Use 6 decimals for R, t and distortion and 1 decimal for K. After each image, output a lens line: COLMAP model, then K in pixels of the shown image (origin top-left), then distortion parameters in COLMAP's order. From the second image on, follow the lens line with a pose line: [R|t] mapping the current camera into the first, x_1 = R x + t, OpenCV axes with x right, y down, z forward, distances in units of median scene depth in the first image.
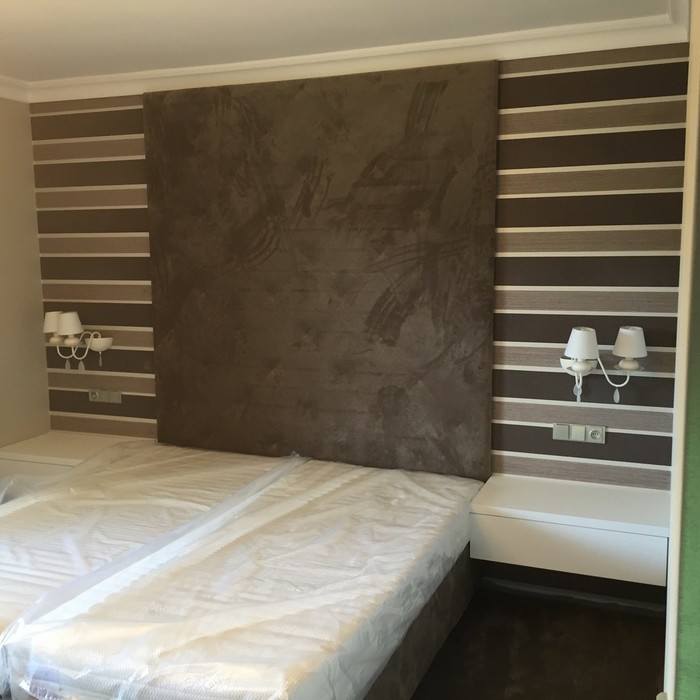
lens RADIAL K [[797.0, 0, 350.0], [0, 797.0, 350.0], [0, 0, 1]] dist [0.064795, -0.031877]
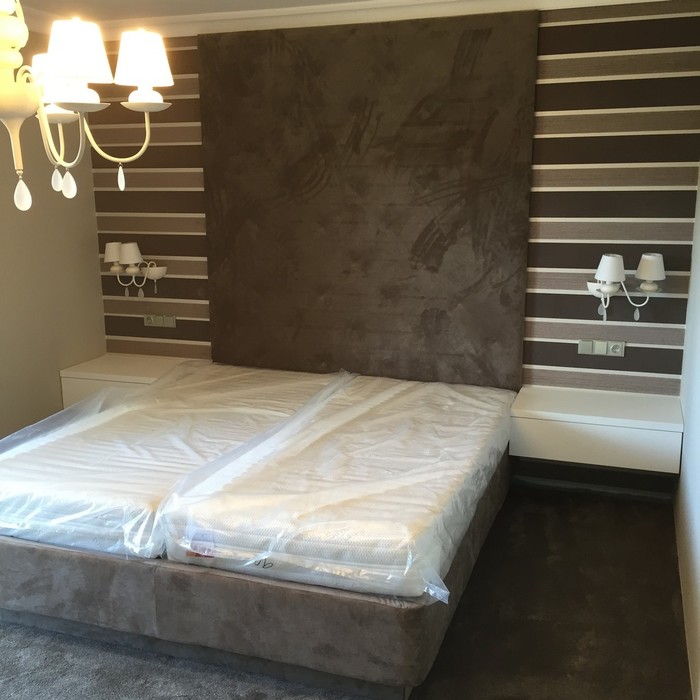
lens RADIAL K [[797.0, 0, 350.0], [0, 797.0, 350.0], [0, 0, 1]] dist [0.064795, -0.031877]
pose [[0.998788, -0.007111, 0.048701, -0.125085], [0.003293, 0.996946, 0.078021, 0.015967], [-0.049108, -0.077766, 0.995761, -0.117708]]
